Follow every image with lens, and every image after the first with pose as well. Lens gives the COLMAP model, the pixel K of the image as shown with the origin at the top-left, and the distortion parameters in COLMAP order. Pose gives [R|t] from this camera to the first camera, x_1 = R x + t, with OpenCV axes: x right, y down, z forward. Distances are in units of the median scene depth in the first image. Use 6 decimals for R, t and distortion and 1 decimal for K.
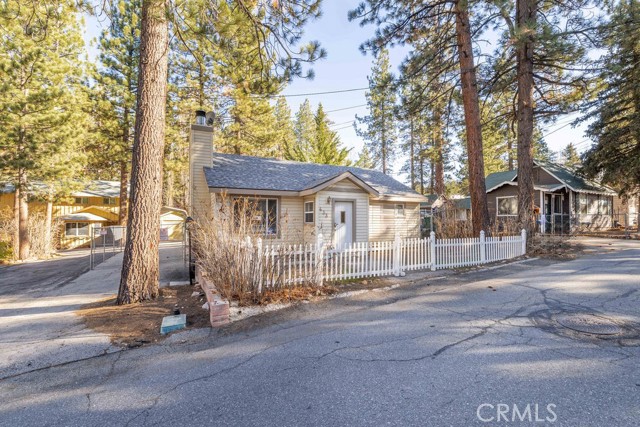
lens RADIAL K [[276.5, 0, 316.4], [0, 276.5, 212.9], [0, 0, 1]] dist [0.003362, 0.000513]
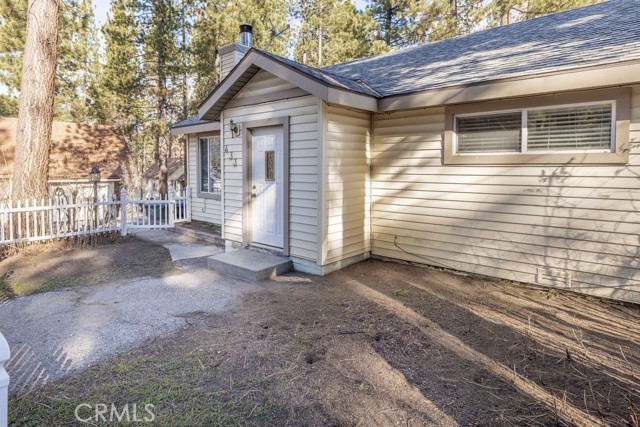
lens RADIAL K [[356.7, 0, 312.1], [0, 356.7, 180.5], [0, 0, 1]] dist [-0.000211, -0.000522]
pose [[0.387670, 0.031658, -0.921254, 0.596599], [0.033155, 0.998285, 0.048256, 0.014499], [0.921202, -0.049252, 0.385955, 0.840186]]
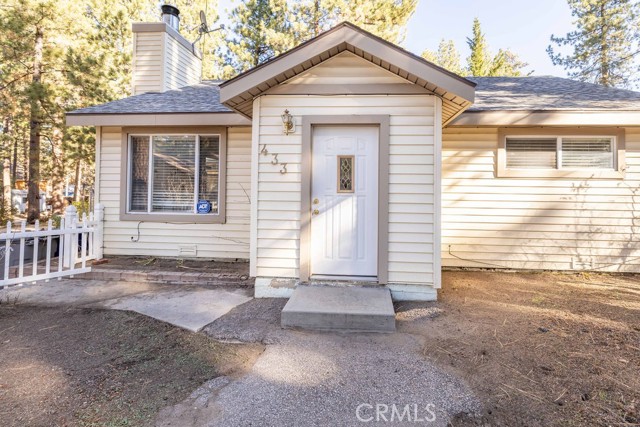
lens RADIAL K [[284.6, 0, 341.5], [0, 284.6, 180.0], [0, 0, 1]] dist [0.003396, 0.000389]
pose [[0.867271, -0.005398, -0.497807, 0.255109], [0.008470, 0.999956, 0.003914, 0.021784], [0.497764, -0.007611, 0.867279, 0.695001]]
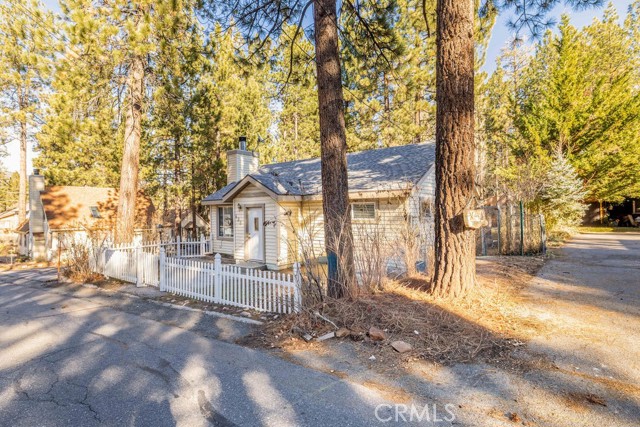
lens RADIAL K [[336.9, 0, 320.0], [0, 336.9, 213.5], [0, 0, 1]] dist [0.000420, -0.000384]
pose [[0.436965, -0.004217, -0.899469, 1.175029], [0.050549, 0.998524, 0.019876, -0.031252], [0.898057, -0.054152, 0.436533, 0.692648]]
